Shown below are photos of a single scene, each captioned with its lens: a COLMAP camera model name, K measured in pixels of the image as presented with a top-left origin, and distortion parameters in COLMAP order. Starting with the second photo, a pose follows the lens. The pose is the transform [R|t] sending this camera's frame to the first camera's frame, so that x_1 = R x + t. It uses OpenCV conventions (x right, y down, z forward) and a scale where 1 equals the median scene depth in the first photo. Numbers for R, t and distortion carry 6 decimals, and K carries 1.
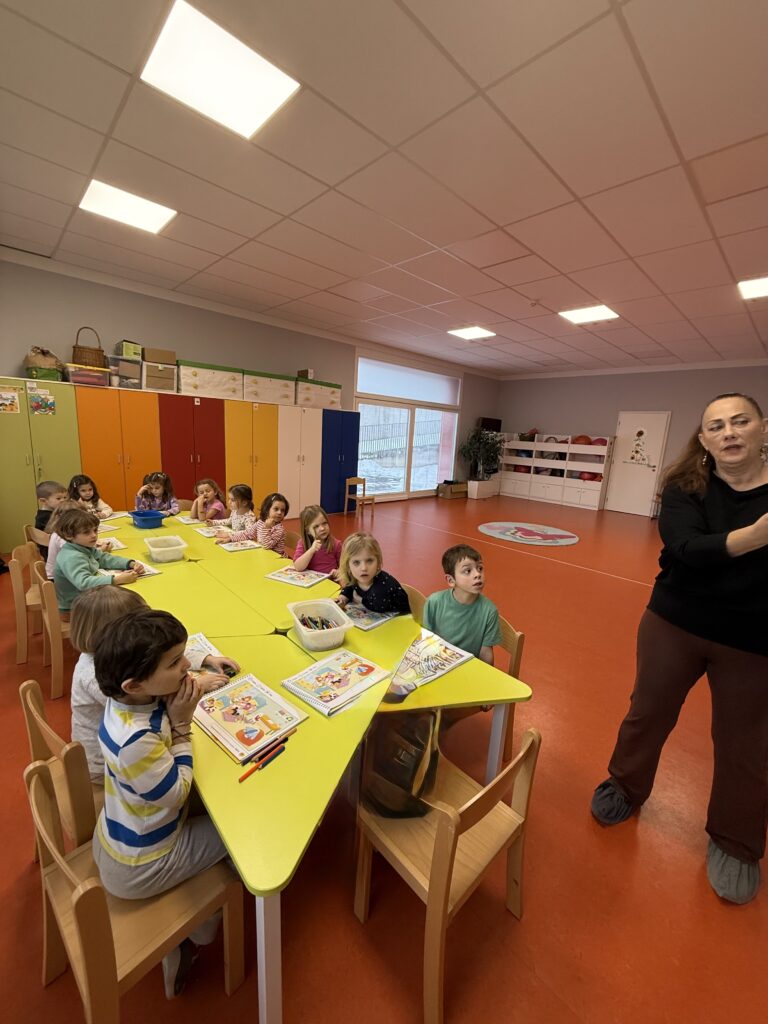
lens RADIAL K [[407.0, 0, 377.9], [0, 407.0, 511.1], [0, 0, 1]] dist [-0.002805, 0.000447]
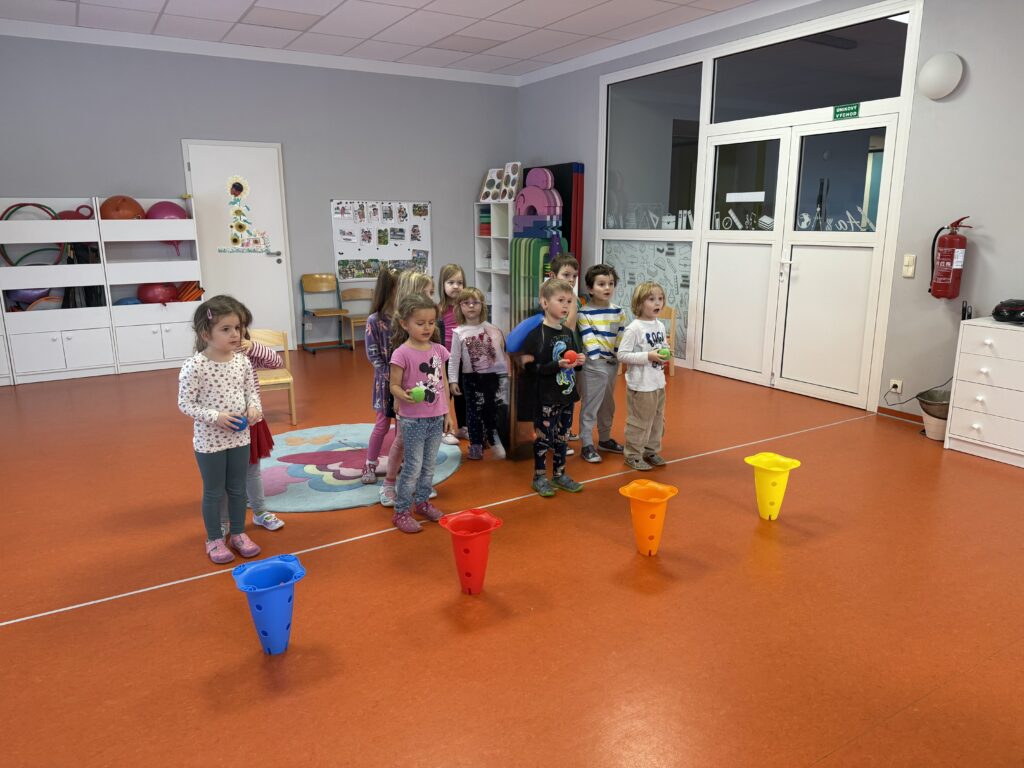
lens RADIAL K [[728.9, 0, 513.2], [0, 728.9, 387.7], [0, 0, 1]] dist [0.039625, -0.049730]
pose [[0.200125, -0.277893, 0.939535, -0.158528], [0.201614, 0.950092, 0.238071, -0.098541], [-0.958802, 0.141780, 0.246164, 0.463180]]
